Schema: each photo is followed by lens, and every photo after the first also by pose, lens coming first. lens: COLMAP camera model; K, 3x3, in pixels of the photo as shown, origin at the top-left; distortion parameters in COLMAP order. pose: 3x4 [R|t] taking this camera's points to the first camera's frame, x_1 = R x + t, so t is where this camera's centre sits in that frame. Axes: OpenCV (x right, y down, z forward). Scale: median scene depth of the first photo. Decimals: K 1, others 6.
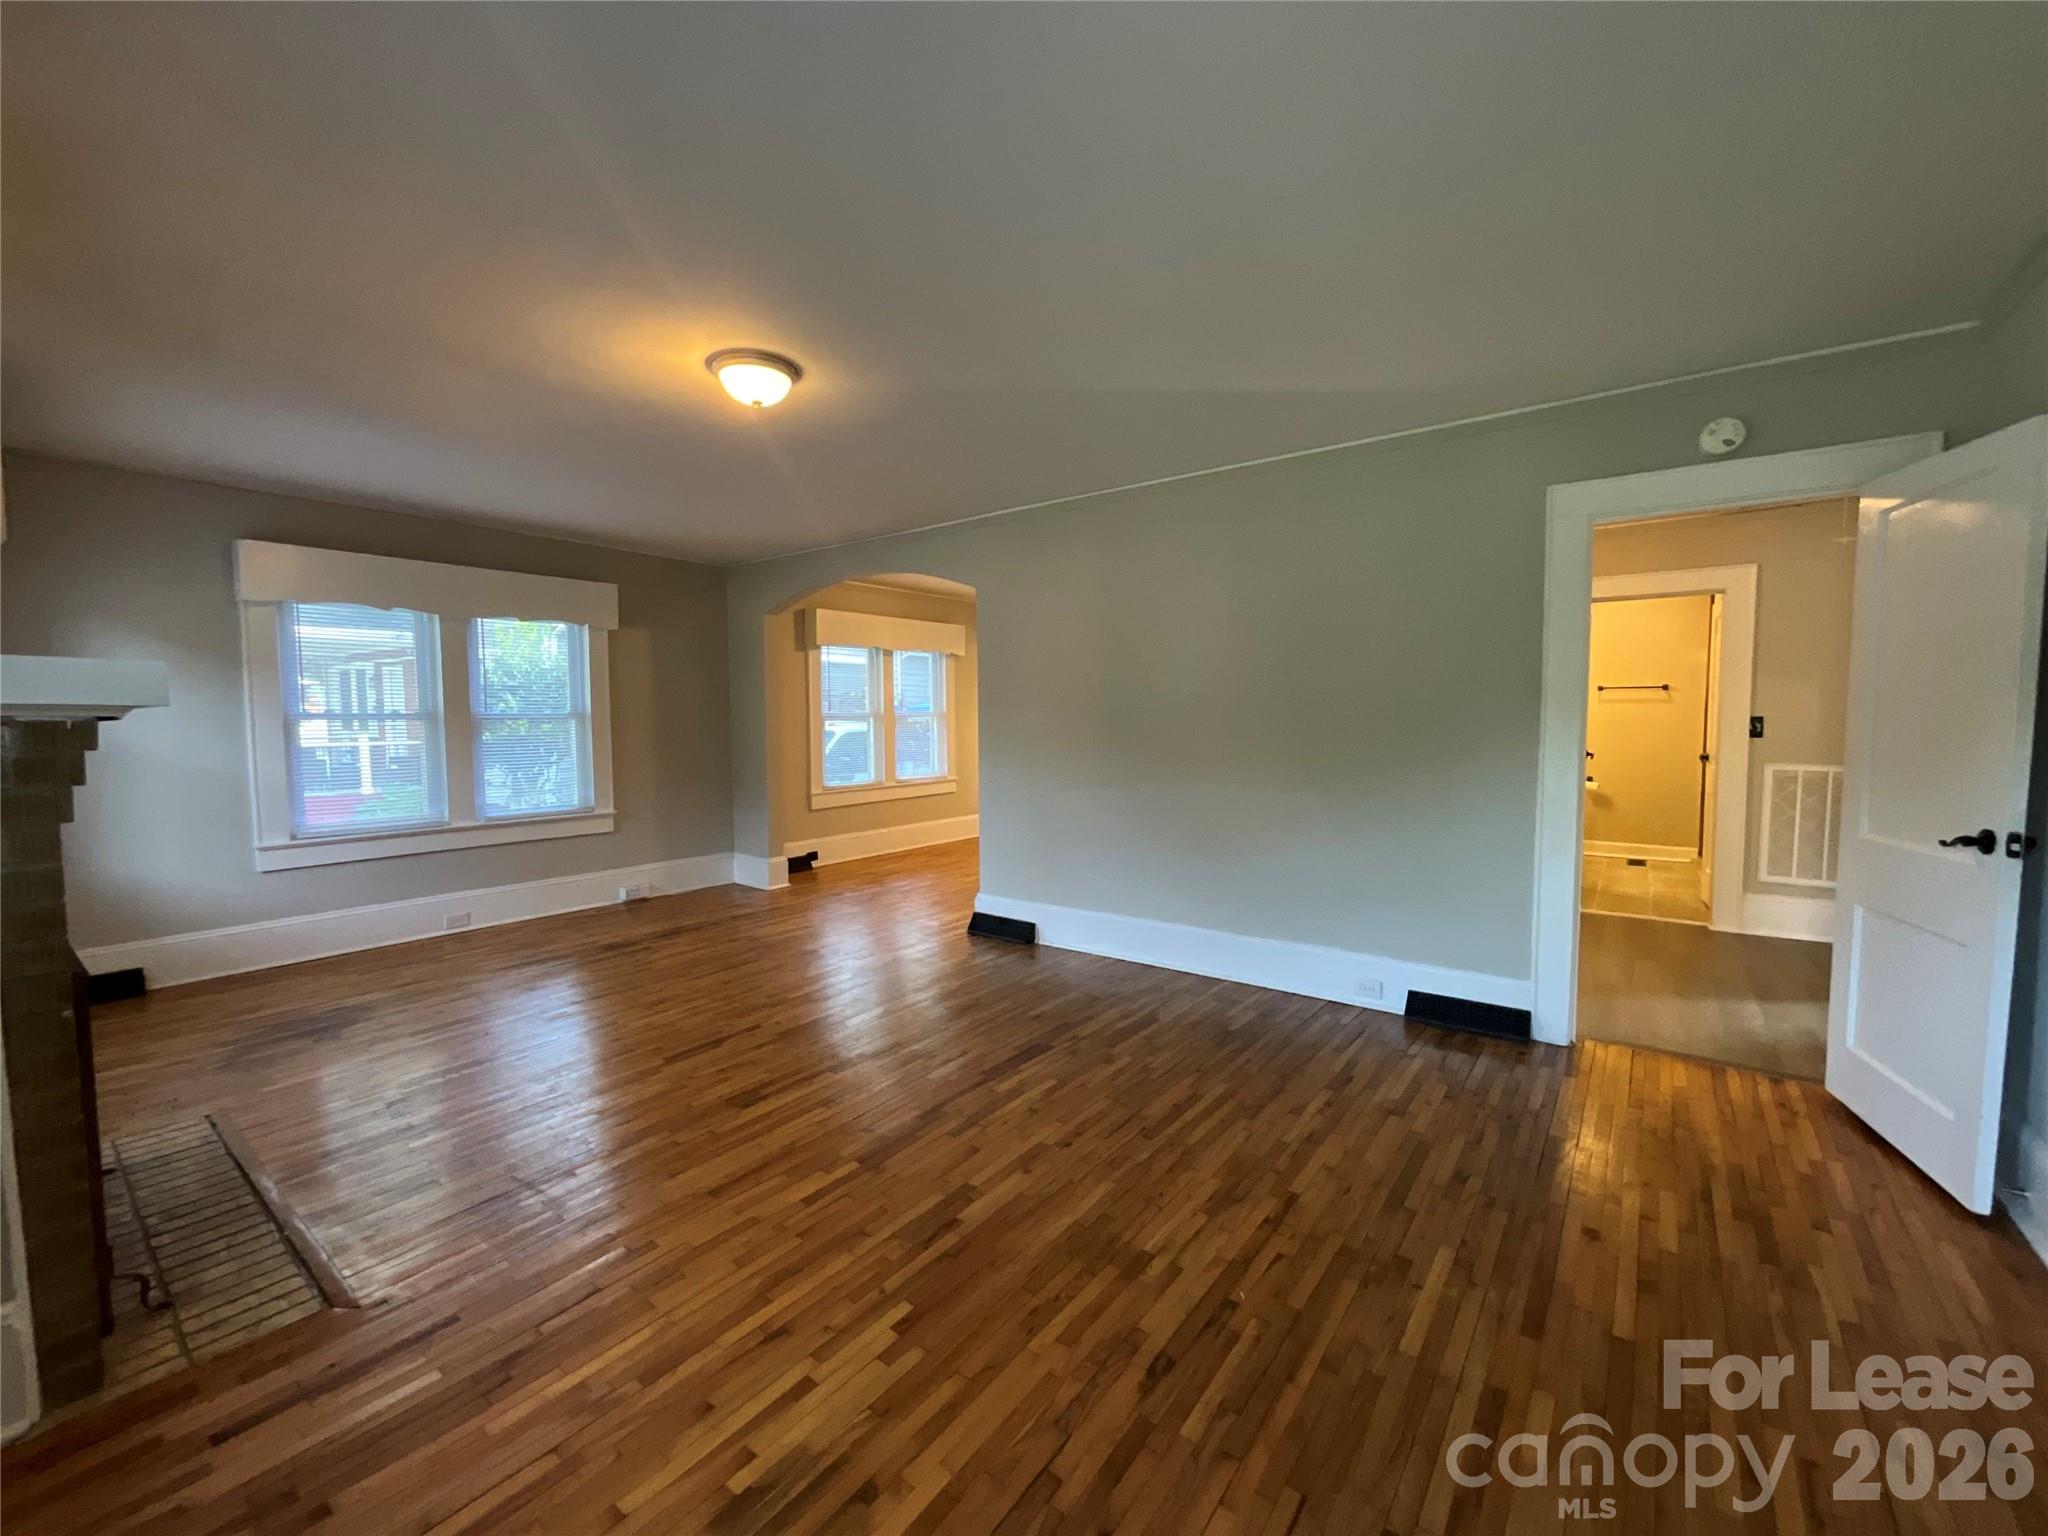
lens RADIAL K [[829.1, 0, 1018.3], [0, 829.1, 765.8], [0, 0, 1]] dist [0.000331, 0.000044]
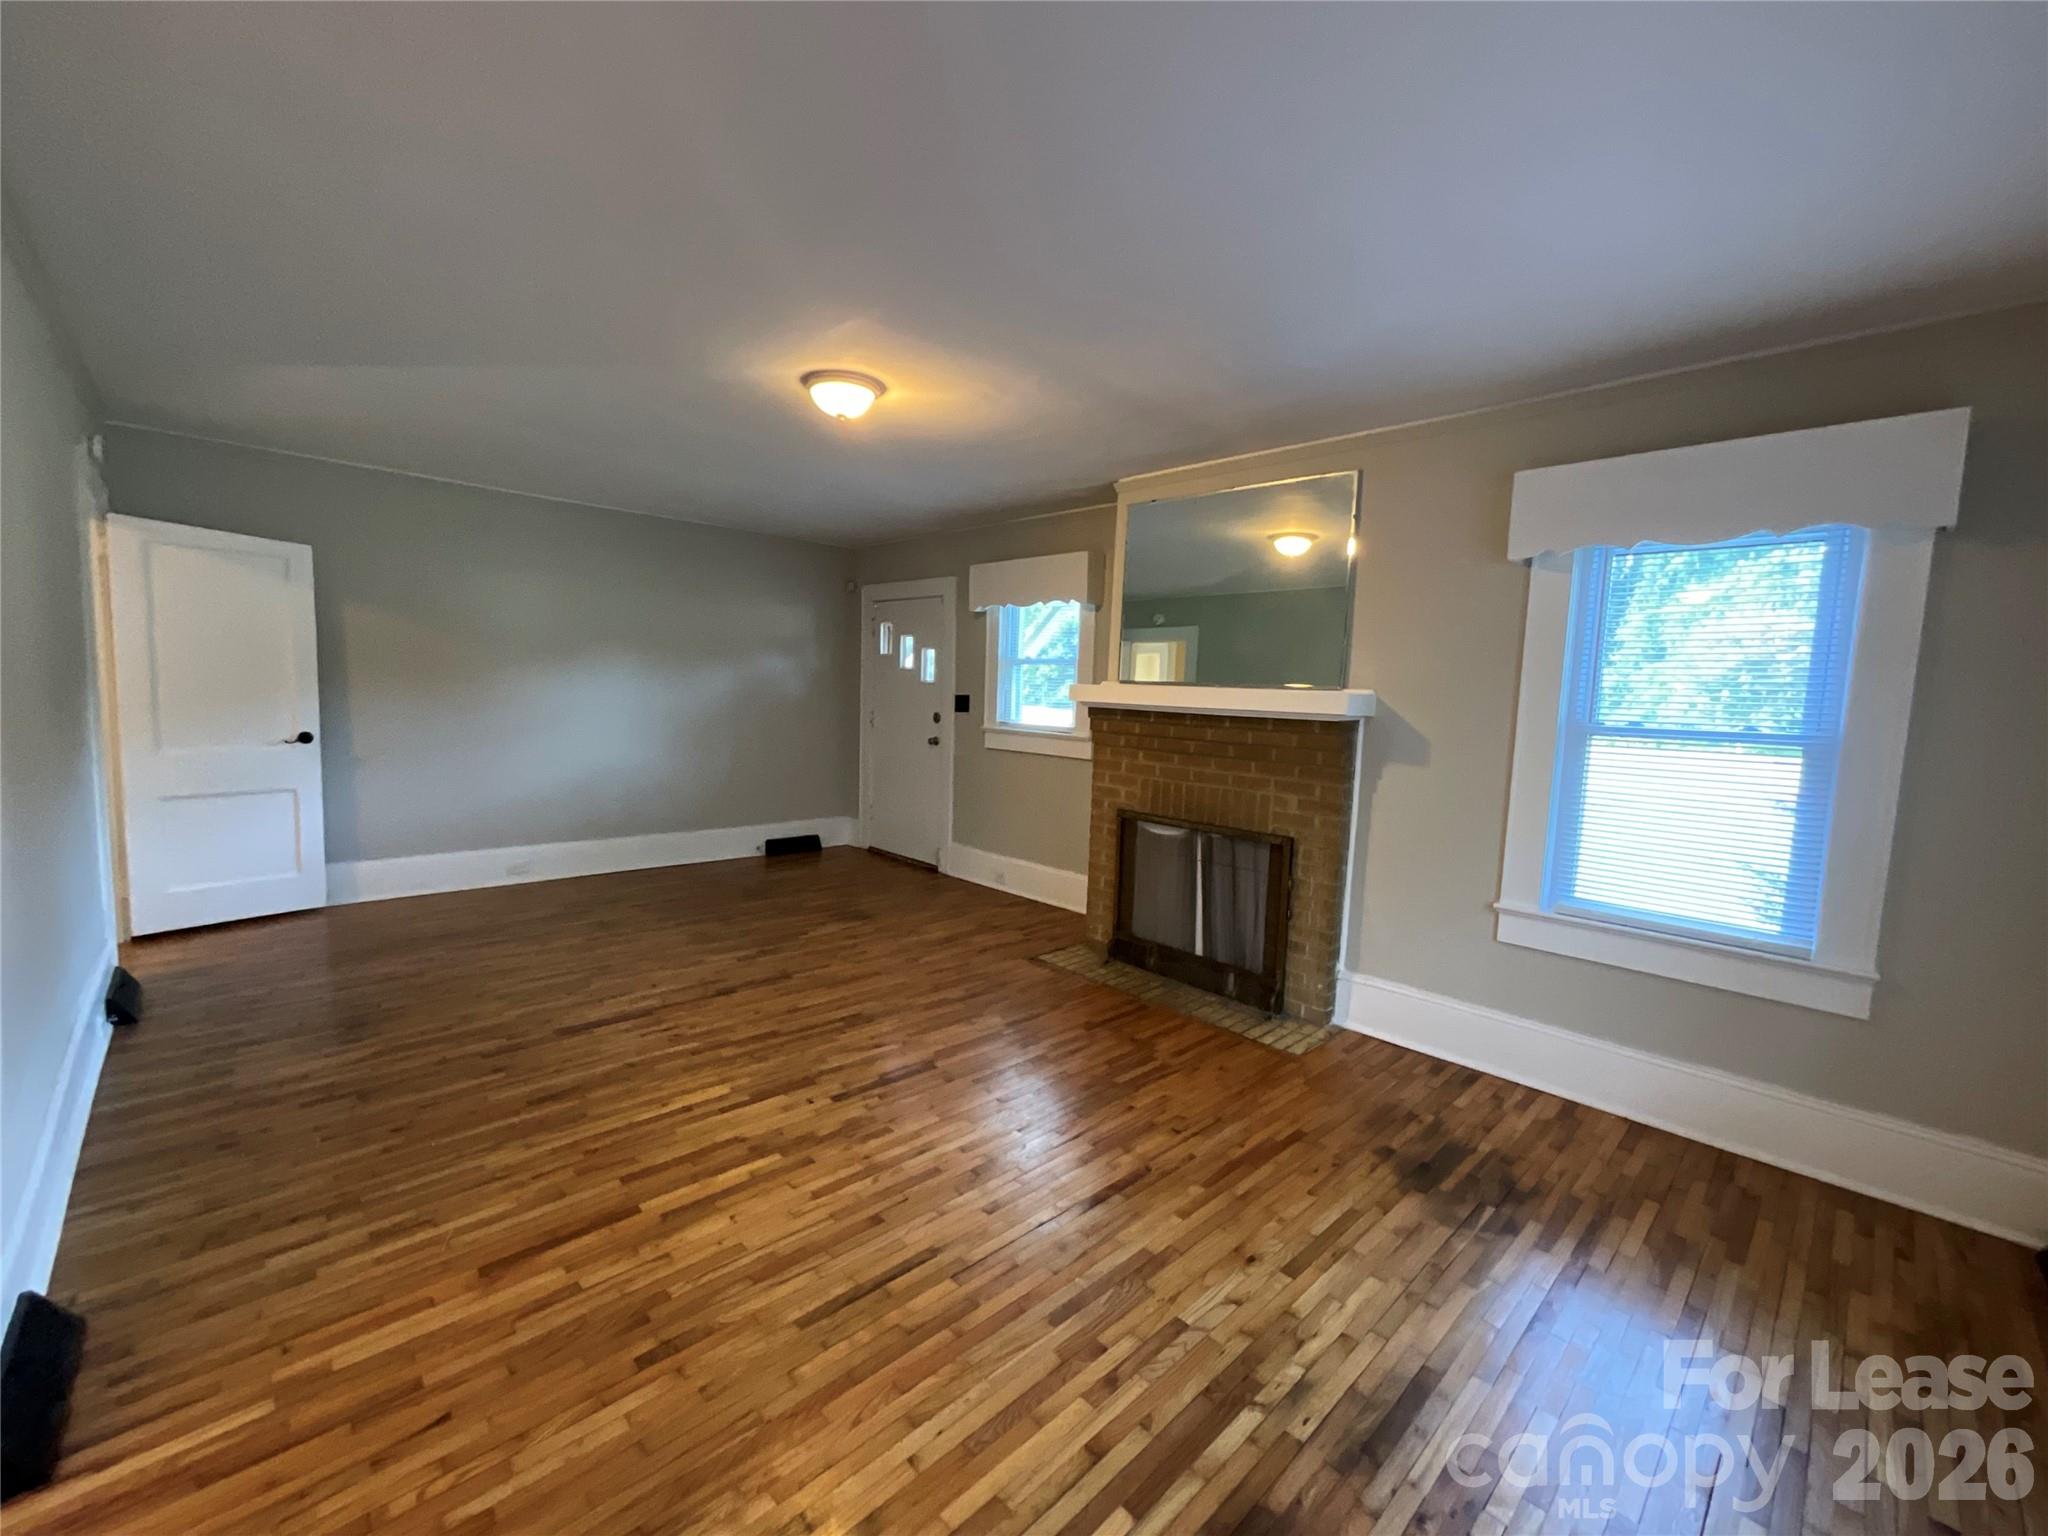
lens RADIAL K [[829.1, 0, 1018.3], [0, 829.1, 765.8], [0, 0, 1]] dist [0.000331, 0.000044]
pose [[-0.987999, -0.045496, 0.147609, -0.614501], [-0.023171, 0.988479, 0.149576, -0.125811], [-0.152714, 0.144361, -0.977670, 1.776363]]
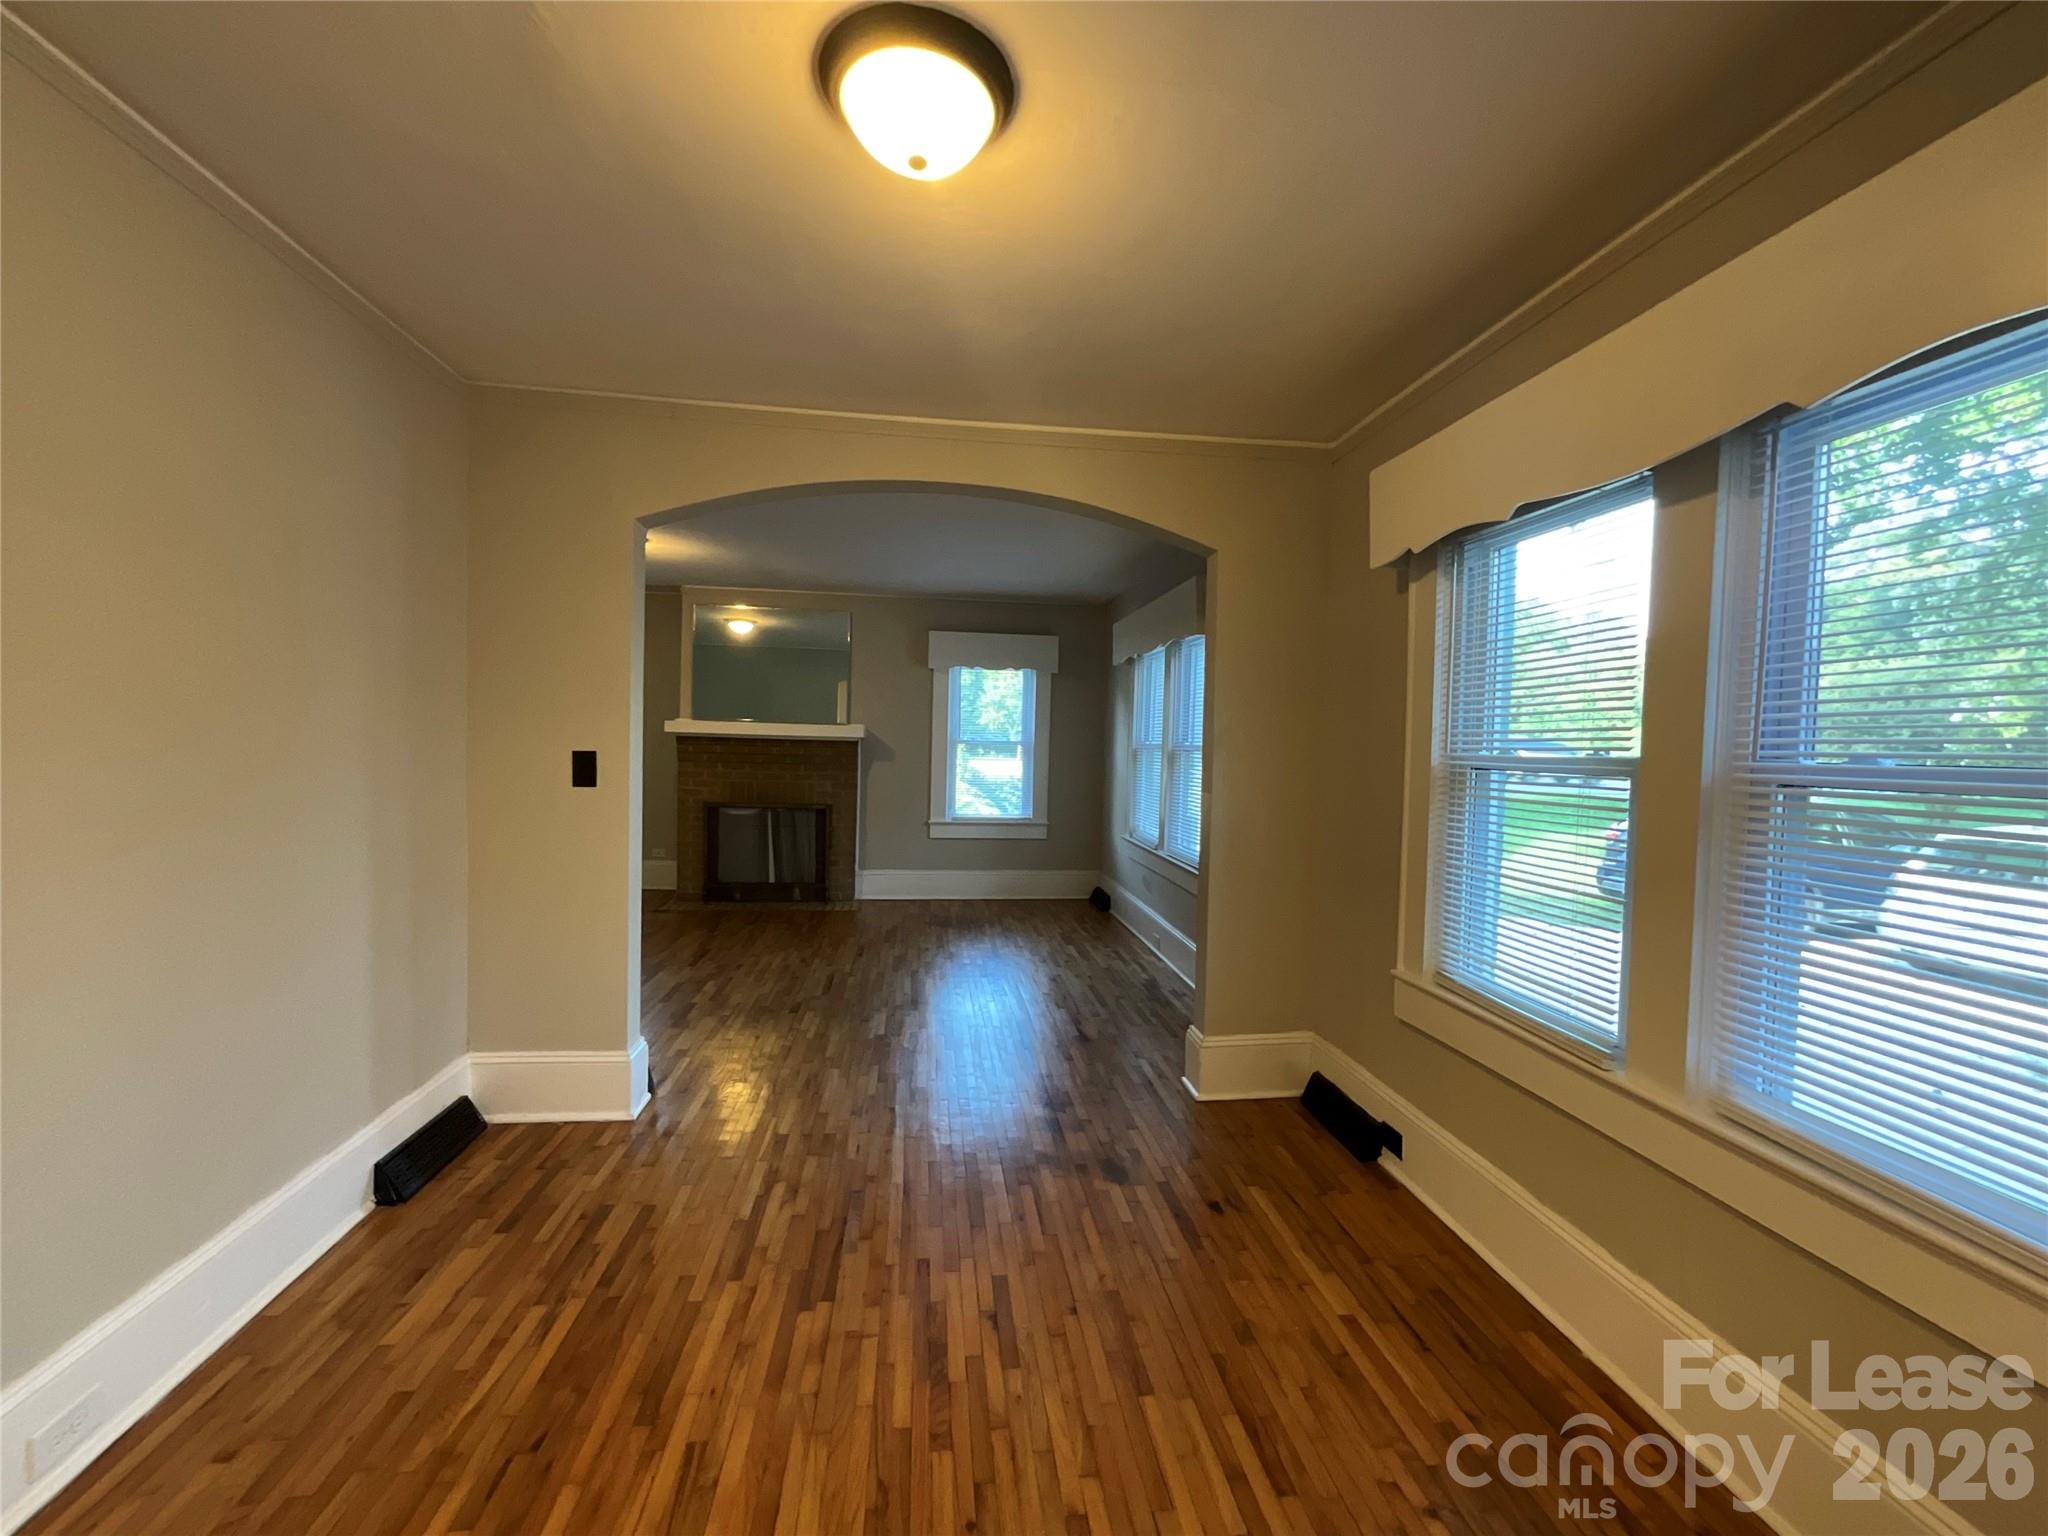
lens RADIAL K [[829.1, 0, 1018.3], [0, 829.1, 765.8], [0, 0, 1]] dist [0.000331, 0.000044]
pose [[-0.717396, 0.010152, -0.696592, 0.267149], [-0.067575, 0.994165, 0.084082, -0.173006], [0.693381, 0.107392, -0.712524, 2.423970]]
